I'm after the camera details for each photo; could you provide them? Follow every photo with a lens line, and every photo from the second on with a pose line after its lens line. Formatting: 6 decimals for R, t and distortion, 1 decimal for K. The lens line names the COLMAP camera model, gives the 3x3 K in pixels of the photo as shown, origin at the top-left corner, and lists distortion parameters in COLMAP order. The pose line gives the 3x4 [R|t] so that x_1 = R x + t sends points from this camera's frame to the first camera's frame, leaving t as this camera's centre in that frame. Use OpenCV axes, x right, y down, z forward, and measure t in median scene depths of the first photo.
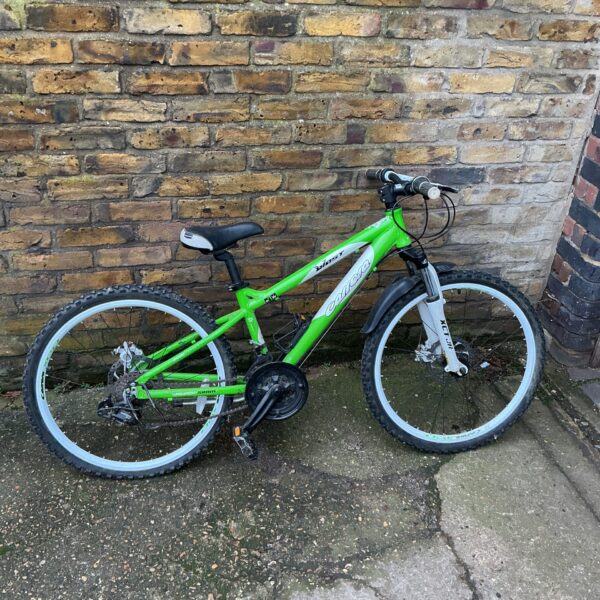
lens RADIAL K [[665.2, 0, 304.6], [0, 665.2, 300.7], [0, 0, 1]] dist [0.026948, 0.000000]
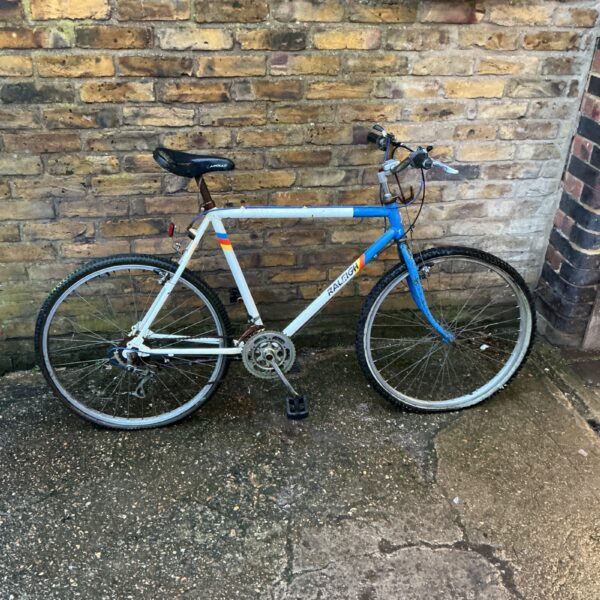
lens RADIAL K [[665.2, 0, 305.7], [0, 665.2, 302.3], [0, 0, 1]] dist [0.026948, 0.000000]
pose [[0.999345, -0.004415, -0.035908, 0.023614], [0.003688, 0.999788, -0.020276, 0.057023], [0.035990, 0.020130, 0.999149, -0.128675]]
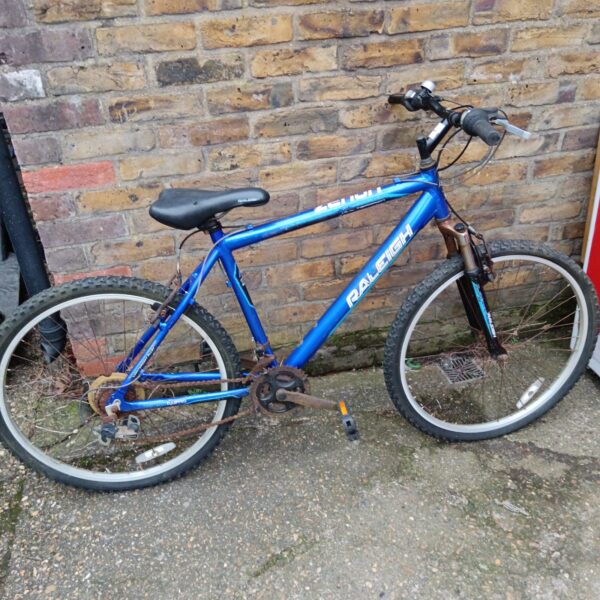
lens RADIAL K [[629.9, 0, 302.3], [0, 629.9, 305.0], [0, 0, 1]] dist [-0.002869, 0.000000]
pose [[0.995761, -0.082875, -0.039903, -0.294863], [0.084320, 0.995789, 0.035988, -0.016913], [0.036752, -0.039200, 0.998555, 0.098614]]
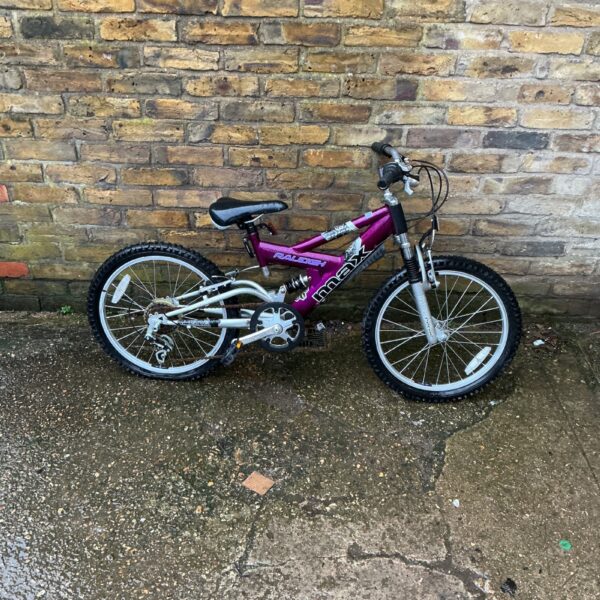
lens RADIAL K [[665.2, 0, 303.7], [0, 665.2, 303.6], [0, 0, 1]] dist [0.026948, 0.000000]
pose [[0.971322, 0.106244, -0.212708, 0.181760], [-0.097004, 0.993848, 0.053445, 0.028289], [0.217078, -0.031278, 0.975653, -0.014257]]
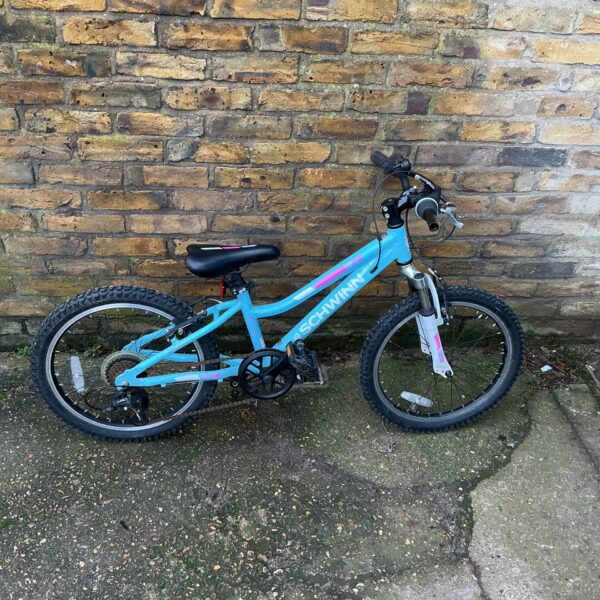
lens RADIAL K [[665.2, 0, 303.4], [0, 665.2, 302.5], [0, 0, 1]] dist [0.026948, 0.000000]
pose [[0.990128, 0.085842, -0.110808, 0.049547], [-0.077603, 0.994034, 0.076643, -0.046352], [0.116726, -0.067287, 0.990882, 0.092602]]
